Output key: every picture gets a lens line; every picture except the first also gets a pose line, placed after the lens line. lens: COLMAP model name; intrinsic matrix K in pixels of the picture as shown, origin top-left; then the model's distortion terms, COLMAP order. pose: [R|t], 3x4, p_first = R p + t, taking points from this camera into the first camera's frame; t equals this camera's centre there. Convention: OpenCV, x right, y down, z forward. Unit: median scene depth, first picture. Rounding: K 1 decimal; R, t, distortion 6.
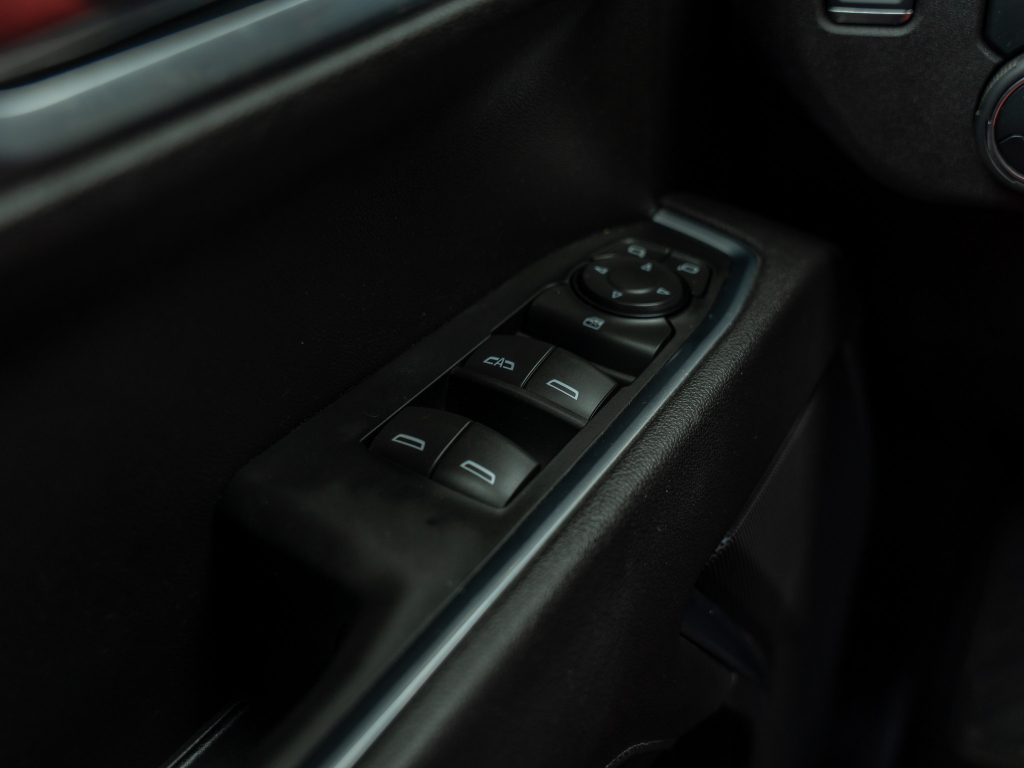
lens RADIAL K [[1242.2, 0, 516.9], [0, 1242.2, 383.7], [0, 0, 1]] dist [0.018338, 0.000000]
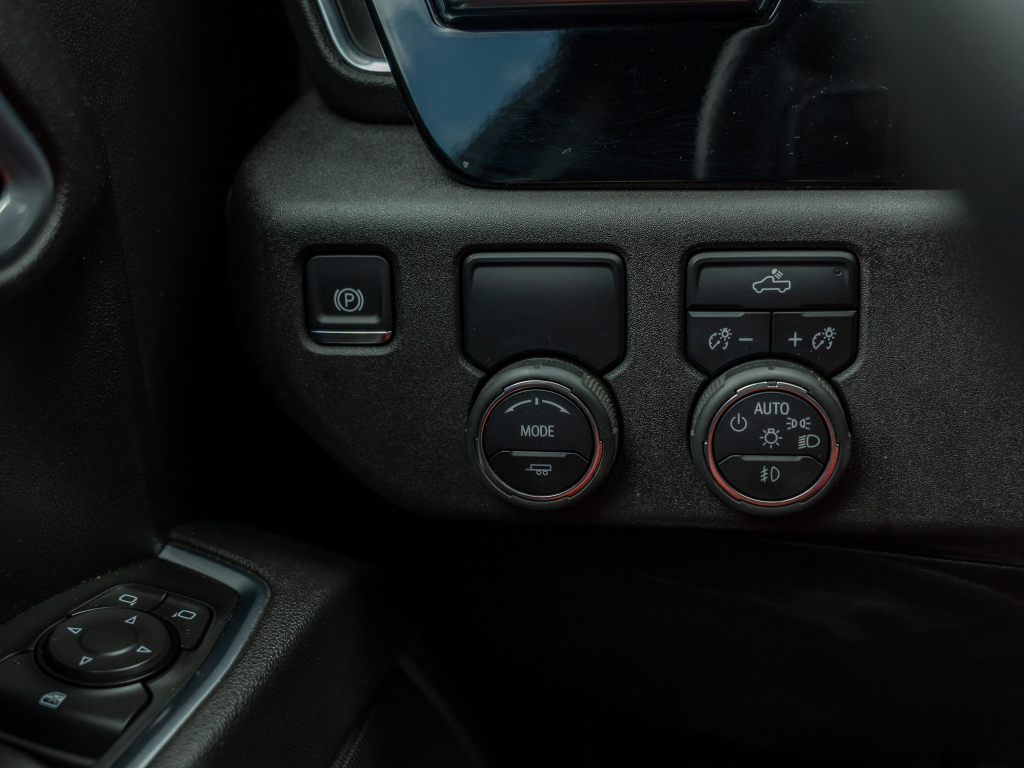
lens RADIAL K [[1242.2, 0, 509.0], [0, 1242.2, 388.6], [0, 0, 1]] dist [0.018338, 0.000000]
pose [[0.971812, -0.060736, 0.227799, 0.179574], [0.104748, 0.976872, -0.186410, -0.063308], [-0.211209, 0.205017, 0.955698, 0.063762]]
